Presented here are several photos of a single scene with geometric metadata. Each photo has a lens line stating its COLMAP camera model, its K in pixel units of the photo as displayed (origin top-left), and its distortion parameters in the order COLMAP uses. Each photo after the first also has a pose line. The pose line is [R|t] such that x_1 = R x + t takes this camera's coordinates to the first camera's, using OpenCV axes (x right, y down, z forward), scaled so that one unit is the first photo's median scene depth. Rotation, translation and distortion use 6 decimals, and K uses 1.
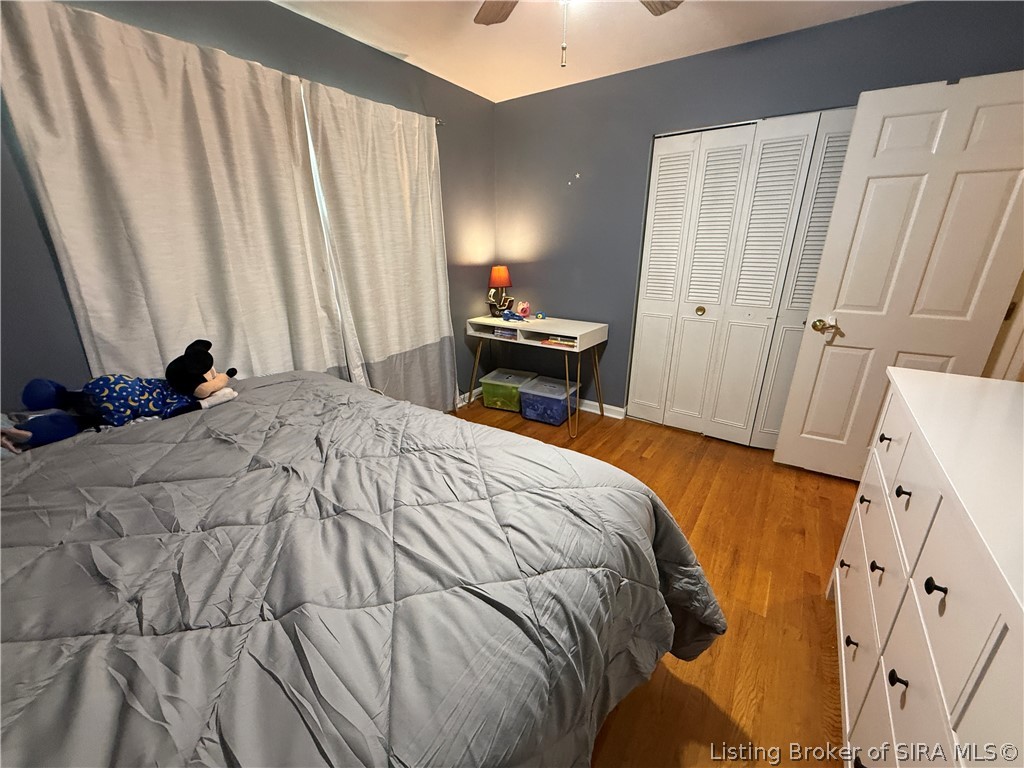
lens RADIAL K [[406.7, 0, 510.2], [0, 406.7, 385.0], [0, 0, 1]] dist [-0.000725, 0.000291]
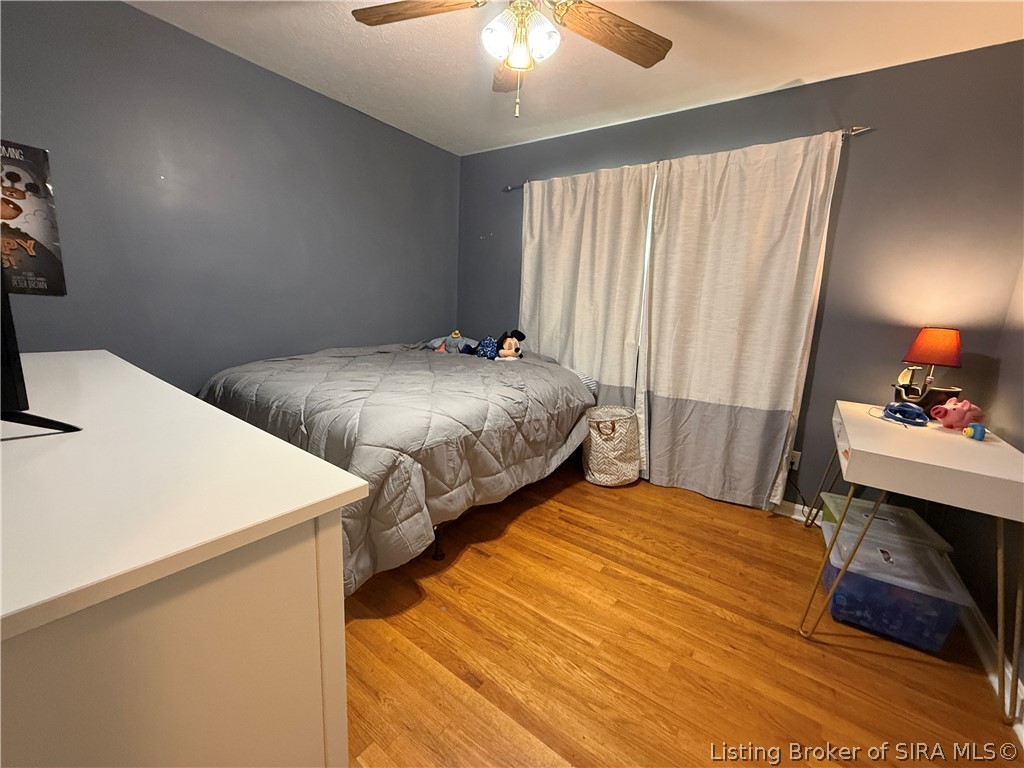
lens RADIAL K [[406.7, 0, 510.2], [0, 406.7, 385.0], [0, 0, 1]] dist [-0.000725, 0.000291]
pose [[0.001653, 0.191571, -0.981477, 0.806413], [-0.381887, 0.907212, 0.176432, -0.141807], [0.924207, 0.374522, 0.074658, 0.660262]]
